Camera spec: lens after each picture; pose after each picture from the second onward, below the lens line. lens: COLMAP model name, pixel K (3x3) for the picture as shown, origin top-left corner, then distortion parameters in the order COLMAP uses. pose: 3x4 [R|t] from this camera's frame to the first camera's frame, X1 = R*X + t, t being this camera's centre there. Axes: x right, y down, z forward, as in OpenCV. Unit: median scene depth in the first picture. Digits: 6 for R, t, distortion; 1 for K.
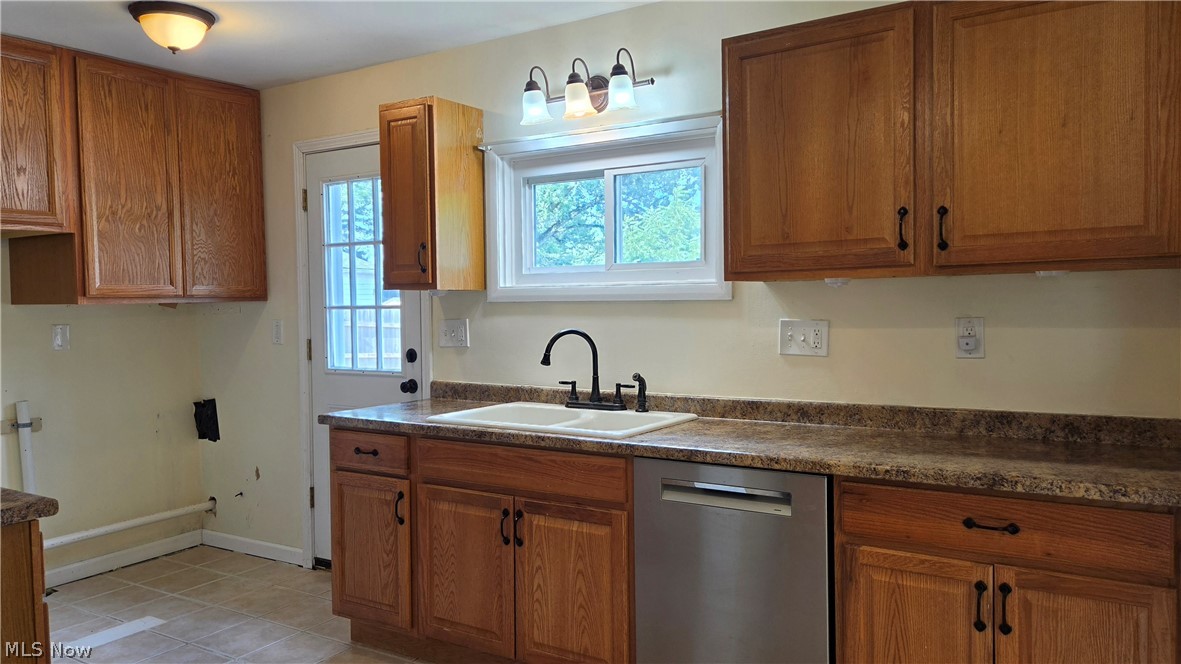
lens RADIAL K [[783.8, 0, 586.3], [0, 783.8, 331.3], [0, 0, 1]] dist [0.077516, -0.065399]
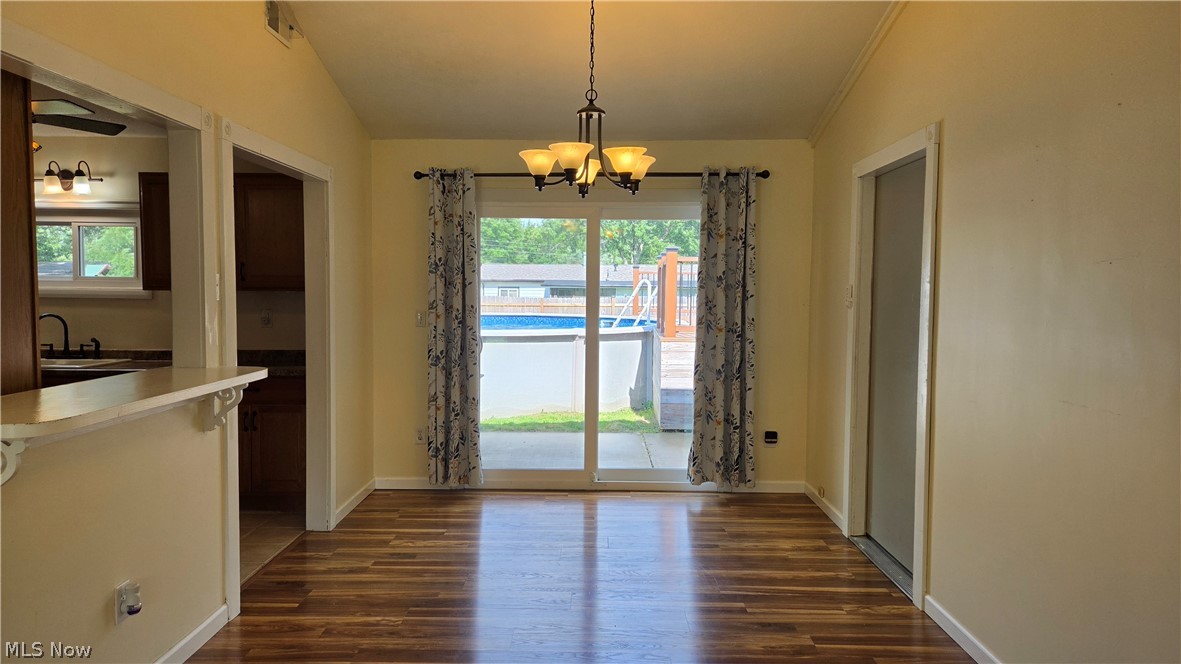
lens RADIAL K [[783.8, 0, 586.3], [0, 783.8, 331.3], [0, 0, 1]] dist [0.077516, -0.065399]
pose [[0.835124, -0.007217, 0.550015, -0.000942], [-0.003514, 0.999823, 0.018456, -0.000534], [-0.550051, -0.017346, 0.834951, -0.714963]]
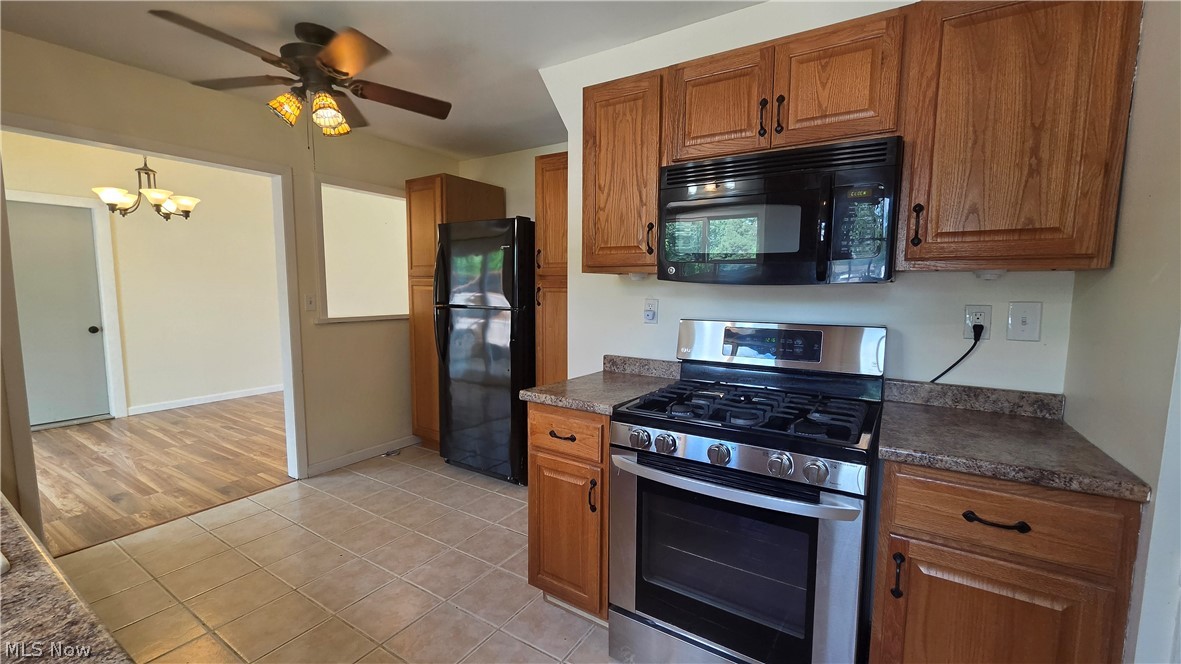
lens RADIAL K [[482.9, 0, 586.4], [0, 482.9, 333.6], [0, 0, 1]] dist [-0.003757, 0.000234]
pose [[-0.999785, 0.011057, -0.017530, -0.319744], [0.008759, 0.991974, 0.126135, -0.022851], [0.018784, 0.125955, -0.991858, 0.871728]]
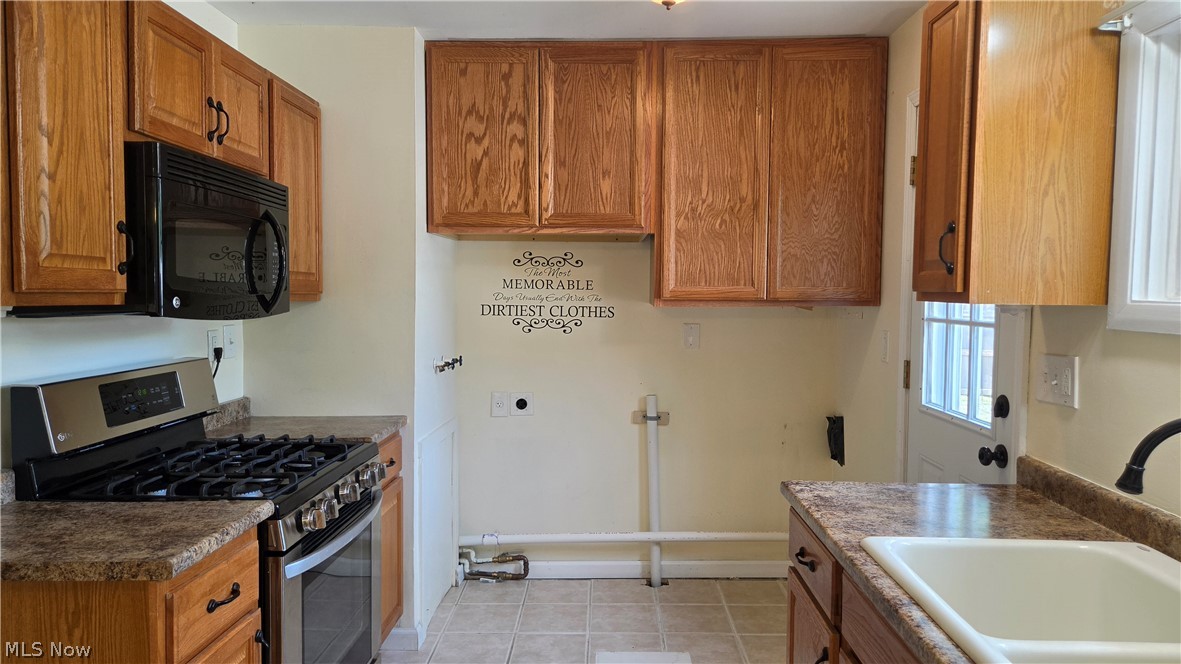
lens RADIAL K [[783.8, 0, 586.3], [0, 783.8, 331.3], [0, 0, 1]] dist [0.077516, -0.065399]
pose [[0.554779, 0.060223, -0.829815, 0.111539], [-0.049232, 0.998005, 0.039514, -0.036988], [0.830540, 0.018932, 0.556637, 0.397266]]
